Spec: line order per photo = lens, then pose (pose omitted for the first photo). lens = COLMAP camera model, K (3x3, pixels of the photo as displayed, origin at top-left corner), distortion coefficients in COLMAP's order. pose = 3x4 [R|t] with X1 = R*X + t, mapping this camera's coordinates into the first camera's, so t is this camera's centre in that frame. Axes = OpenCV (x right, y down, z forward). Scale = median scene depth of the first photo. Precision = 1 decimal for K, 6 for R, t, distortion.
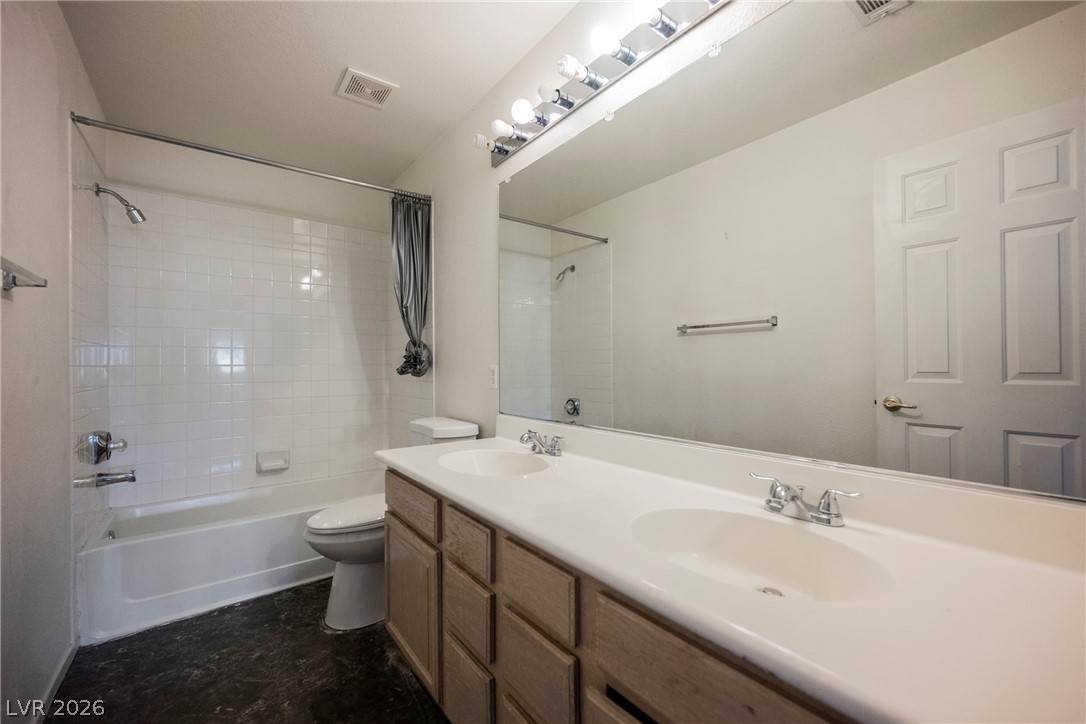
lens RADIAL K [[424.7, 0, 539.0], [0, 424.7, 359.8], [0, 0, 1]] dist [-0.001418, 0.000300]
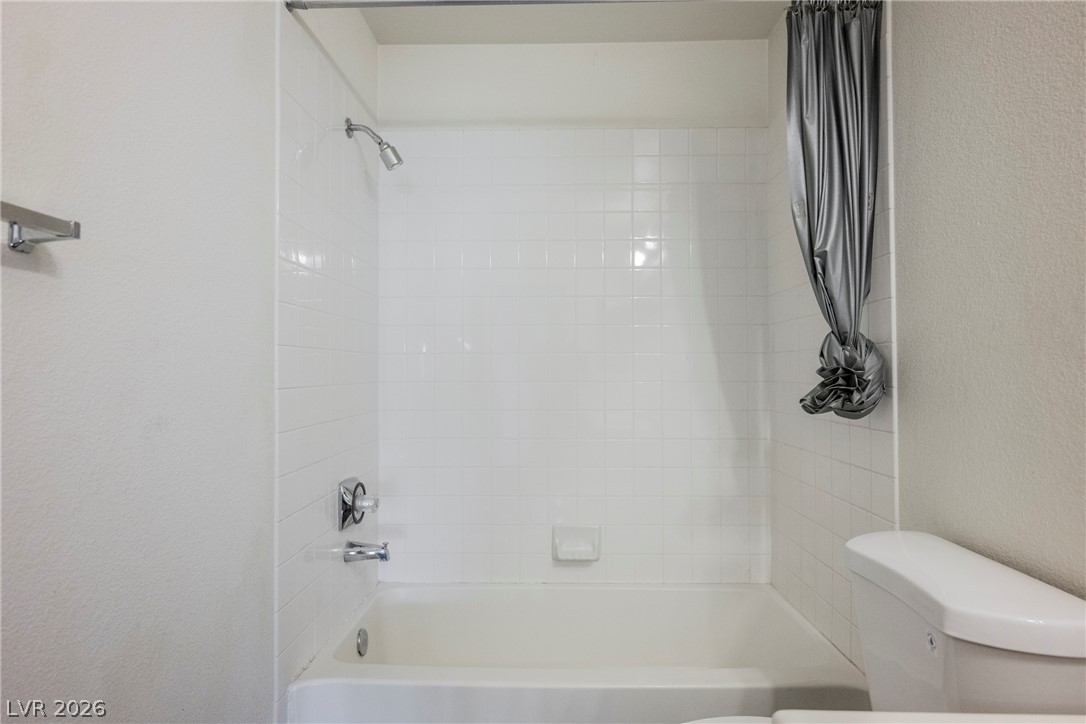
lens RADIAL K [[581.7, 0, 539.7], [0, 581.7, 361.0], [0, 0, 1]] dist [-0.004132, 0.000080]
pose [[0.772681, -0.002582, -0.634789, -0.161370], [0.000961, 0.999995, -0.002897, -0.015586], [0.634793, 0.001628, 0.772680, 0.367638]]
